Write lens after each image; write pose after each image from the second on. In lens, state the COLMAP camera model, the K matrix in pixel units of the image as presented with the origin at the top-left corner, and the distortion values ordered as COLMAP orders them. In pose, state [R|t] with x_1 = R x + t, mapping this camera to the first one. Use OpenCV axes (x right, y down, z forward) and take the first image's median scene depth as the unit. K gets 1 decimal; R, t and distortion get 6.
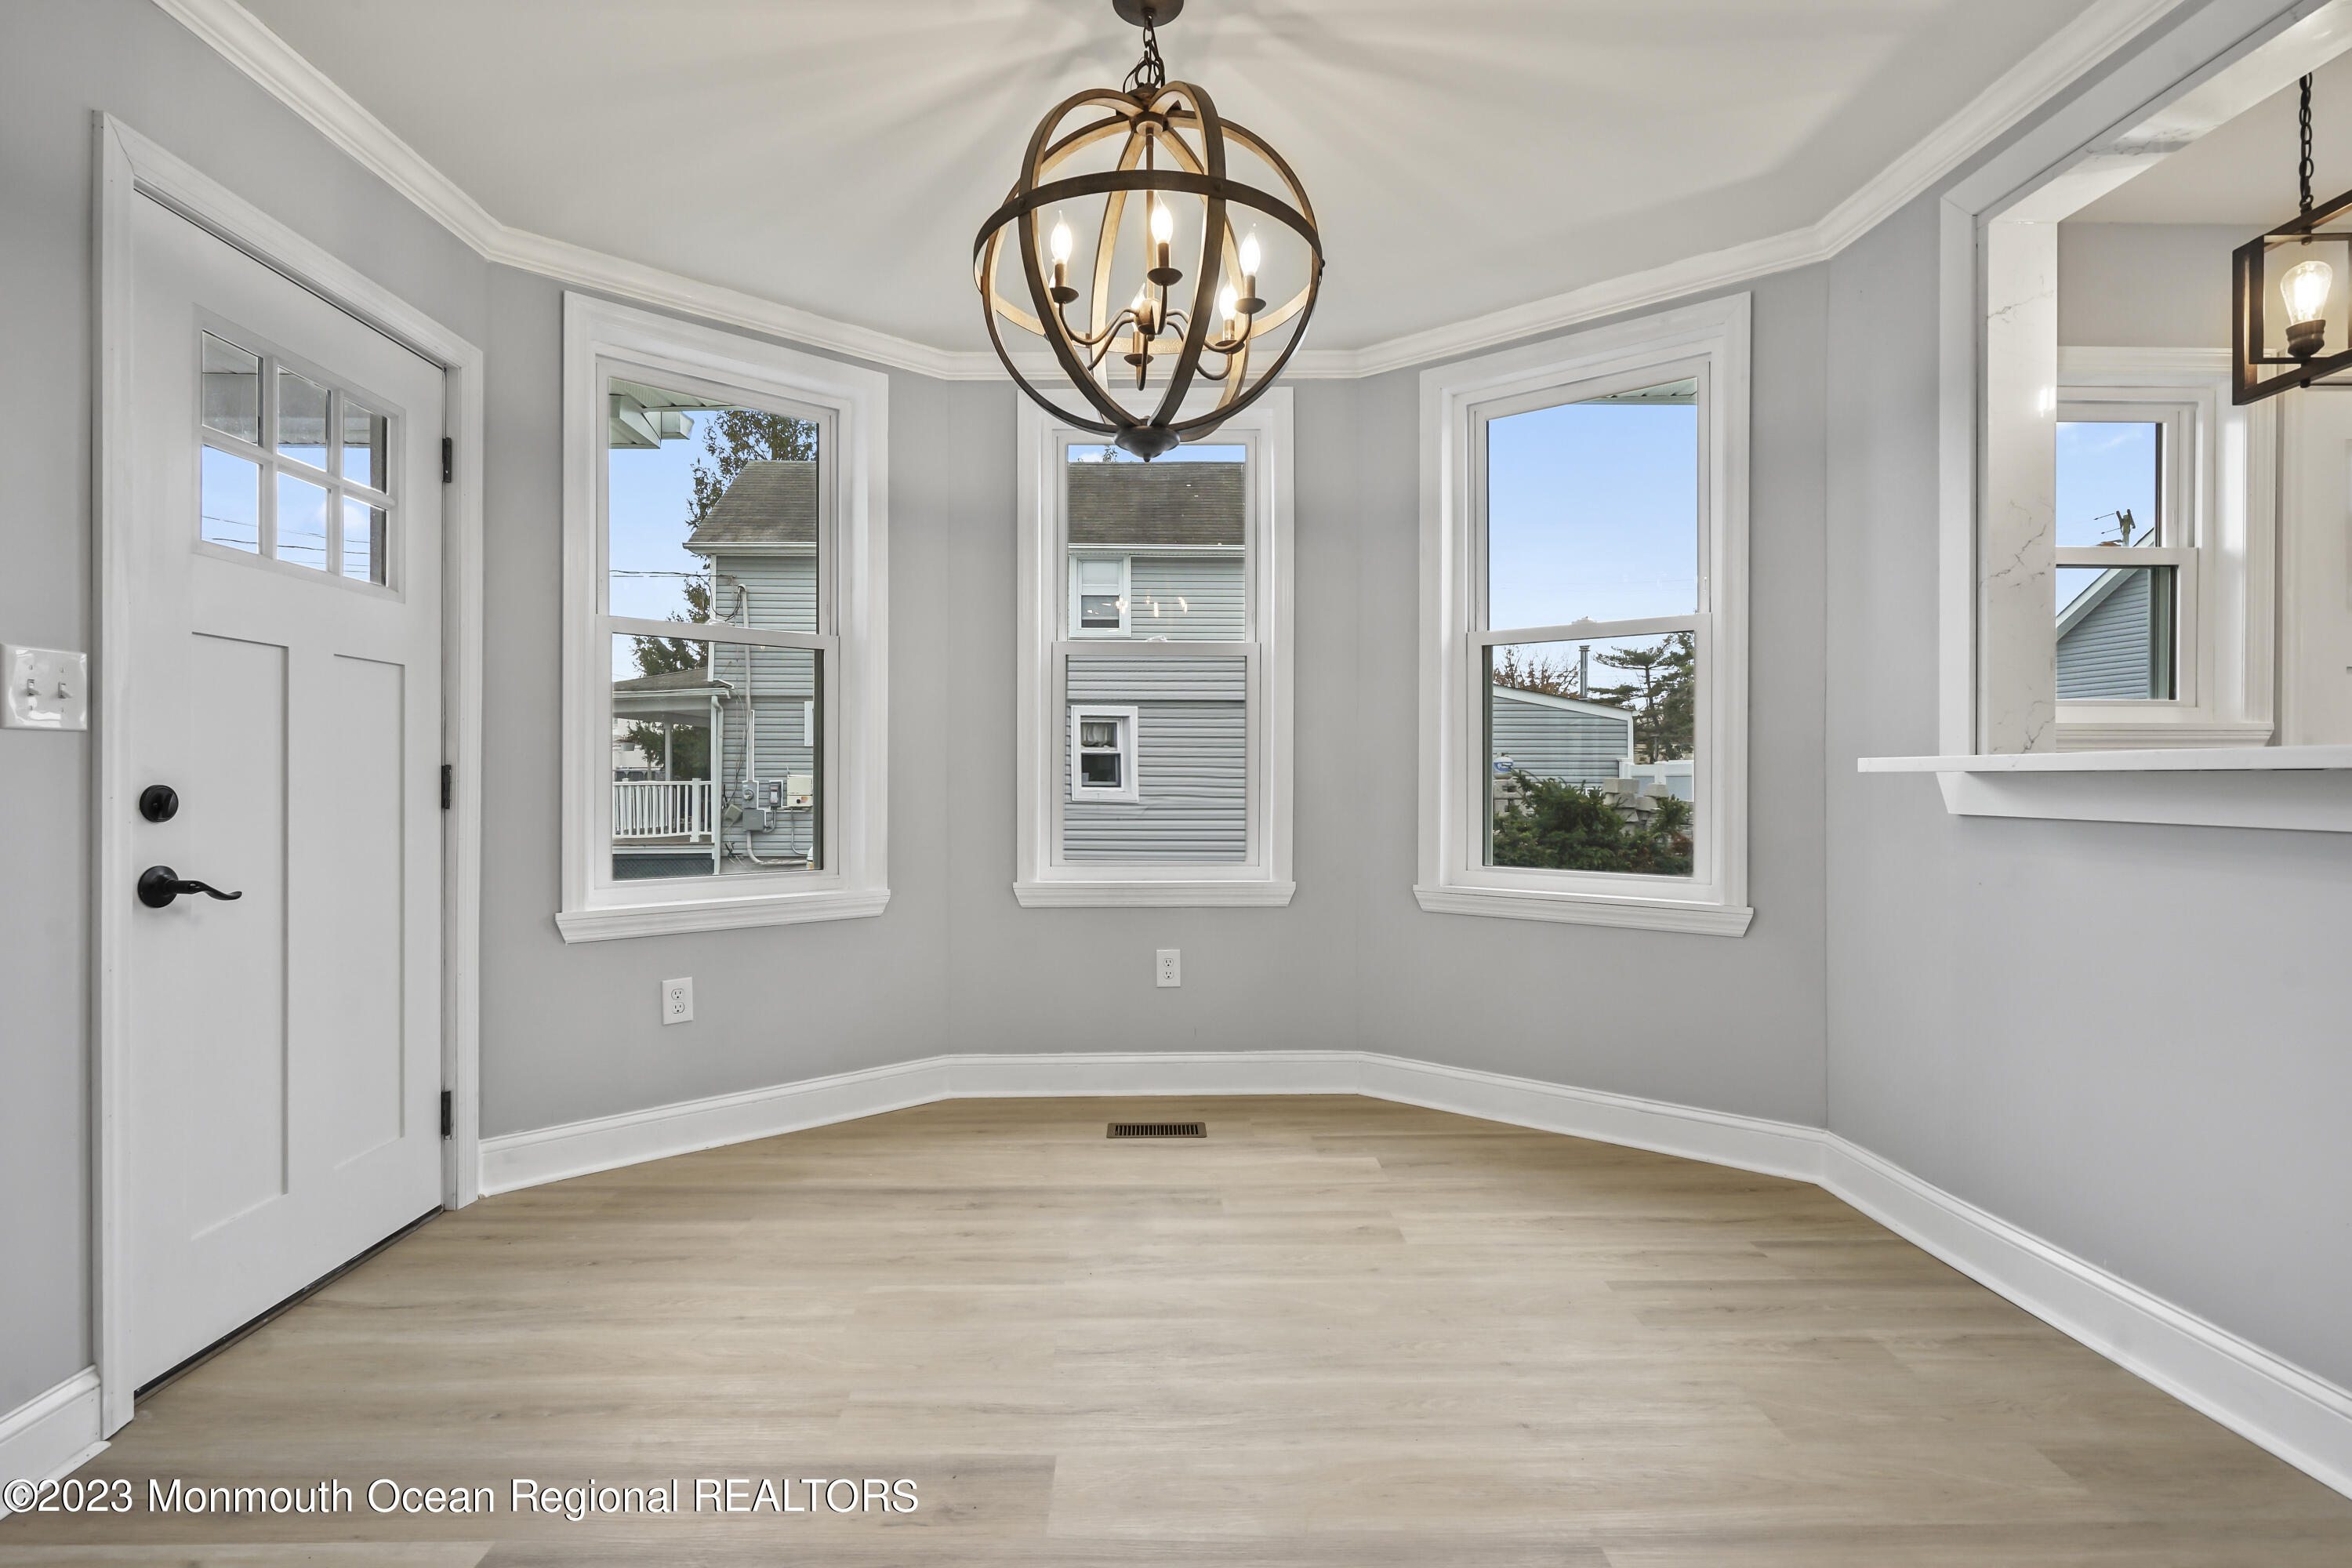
lens RADIAL K [[1066.8, 0, 1159.0], [0, 1066.8, 779.5], [0, 0, 1]] dist [0.000394, 0.000652]
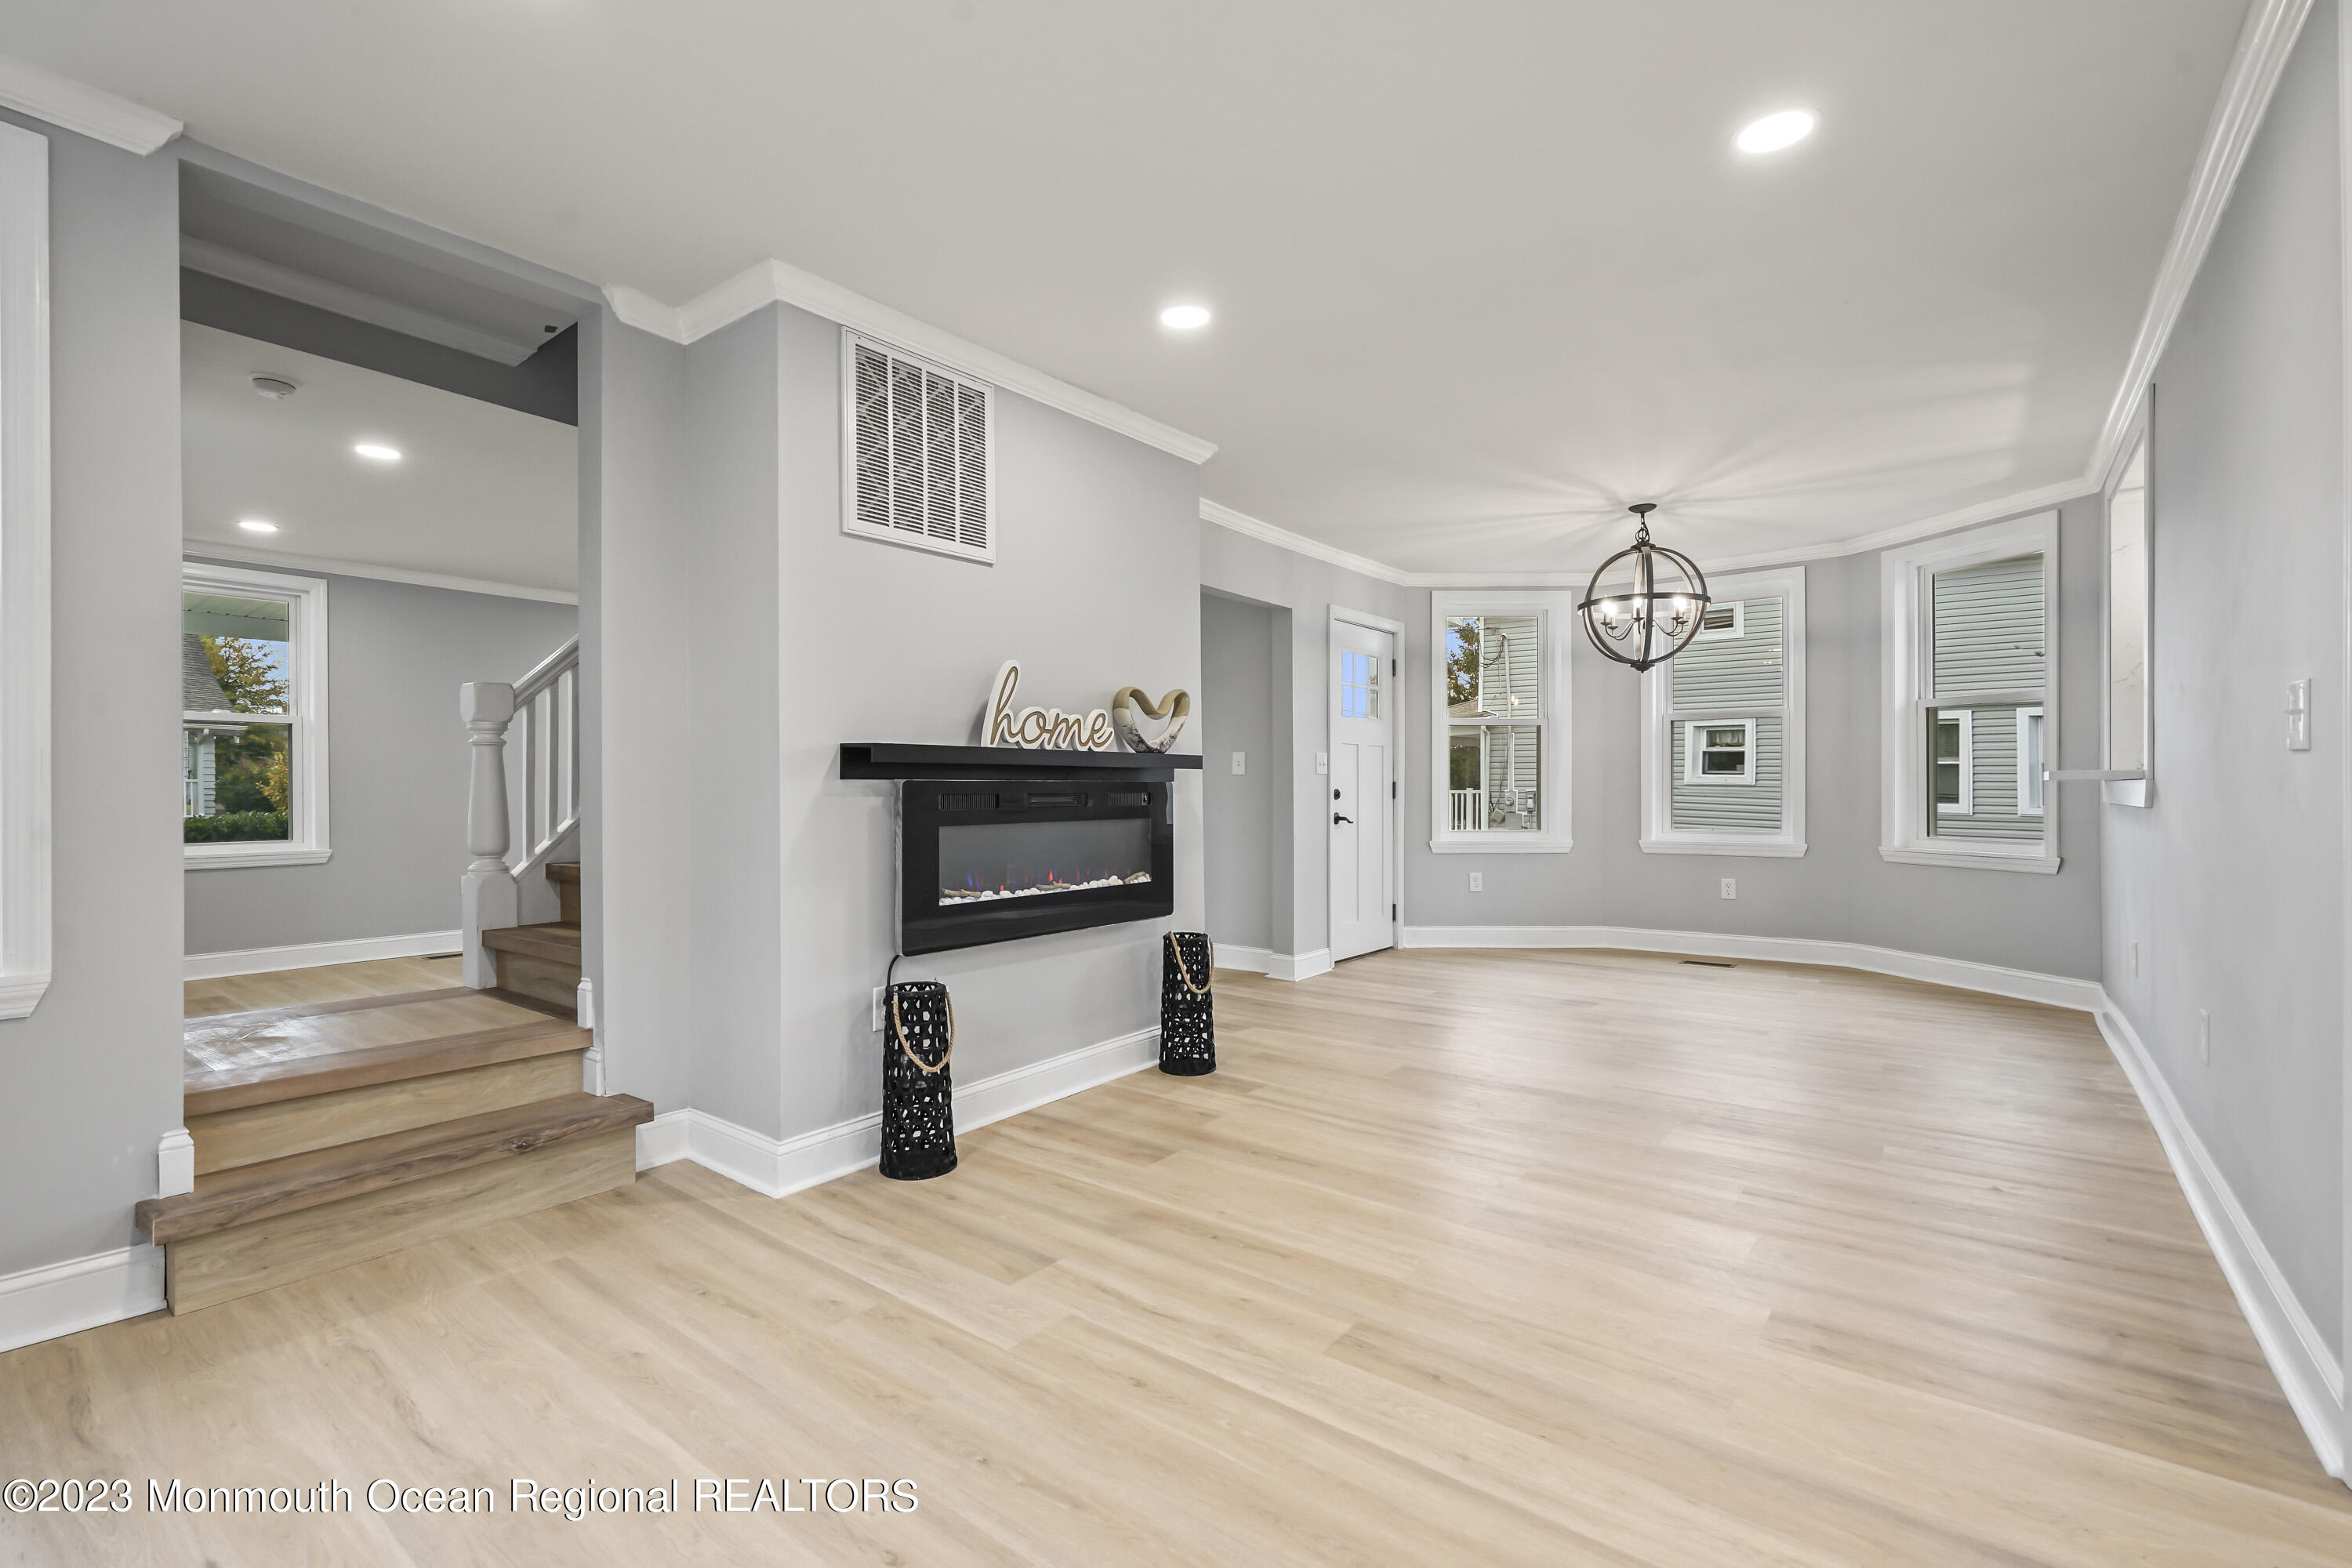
lens RADIAL K [[1066.8, 0, 1164.3], [0, 1066.8, 786.5], [0, 0, 1]] dist [0.000394, 0.000652]
pose [[0.776052, -0.003849, -0.630657, 0.435323], [0.001724, 0.999991, -0.003981, 0.005656], [0.630666, 0.002003, 0.776052, -1.095717]]
